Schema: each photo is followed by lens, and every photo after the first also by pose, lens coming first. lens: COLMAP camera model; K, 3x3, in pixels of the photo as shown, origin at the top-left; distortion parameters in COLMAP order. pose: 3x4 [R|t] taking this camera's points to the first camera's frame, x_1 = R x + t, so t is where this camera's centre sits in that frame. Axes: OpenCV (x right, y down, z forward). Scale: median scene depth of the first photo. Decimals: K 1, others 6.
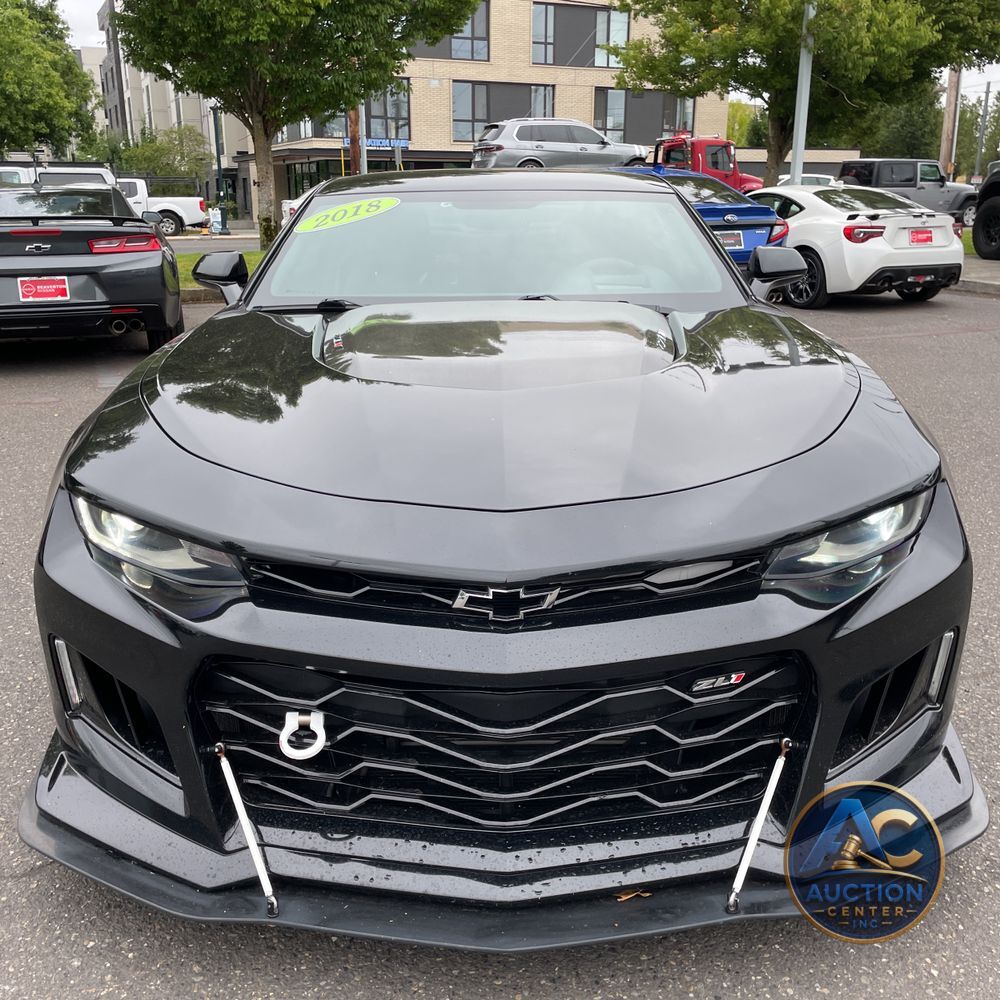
lens RADIAL K [[1034.7, 0, 491.9], [0, 1034.7, 499.2], [0, 0, 1]] dist [0.021620, 0.000000]
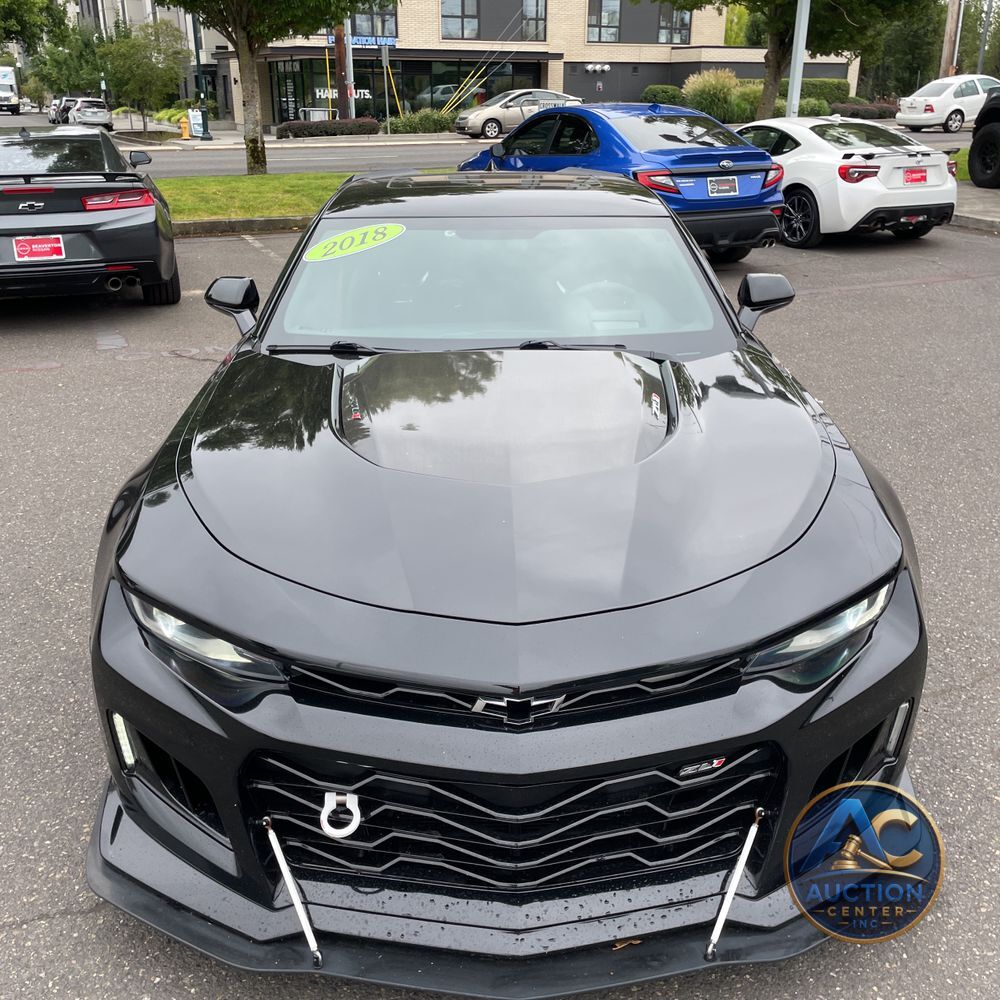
lens RADIAL K [[1034.7, 0, 501.8], [0, 1034.7, 506.7], [0, 0, 1]] dist [0.021620, 0.000000]
pose [[0.999818, -0.002133, 0.018959, -0.022145], [0.000250, 0.995111, 0.098764, -0.198945], [-0.019077, -0.098741, 0.994930, -0.099973]]
